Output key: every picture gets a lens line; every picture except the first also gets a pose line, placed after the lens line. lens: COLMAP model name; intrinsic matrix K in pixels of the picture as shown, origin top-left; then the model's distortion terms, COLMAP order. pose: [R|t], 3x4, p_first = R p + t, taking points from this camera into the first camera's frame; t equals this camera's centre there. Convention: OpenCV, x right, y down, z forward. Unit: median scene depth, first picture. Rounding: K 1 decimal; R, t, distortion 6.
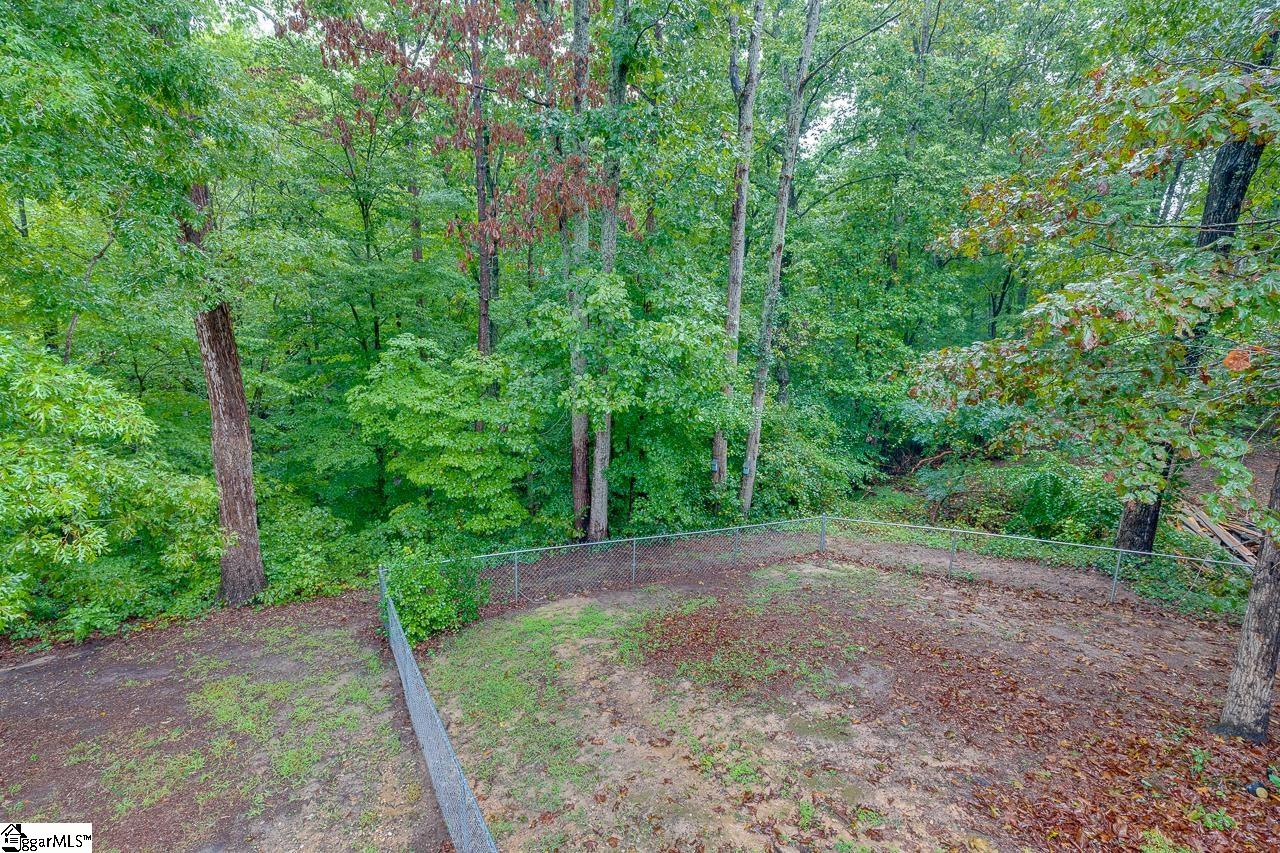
lens RADIAL K [[578.8, 0, 642.3], [0, 578.8, 412.5], [0, 0, 1]] dist [0.003875, 0.000694]
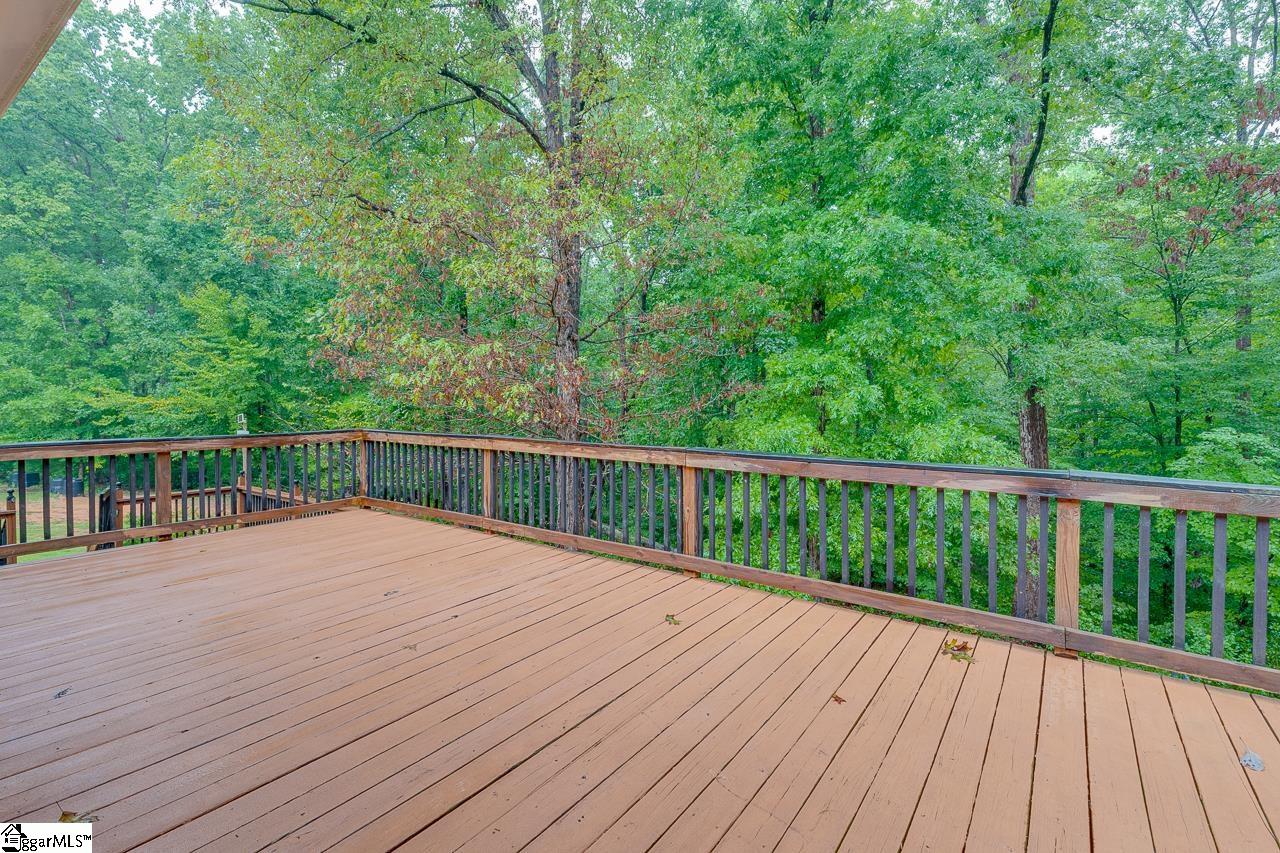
lens RADIAL K [[578.8, 0, 642.3], [0, 578.8, 412.5], [0, 0, 1]] dist [0.003875, 0.000694]
pose [[0.405810, 0.011562, -0.913884, 0.079705], [-0.159300, 0.985509, -0.058269, 0.046925], [0.899967, 0.169228, 0.401772, -0.254580]]
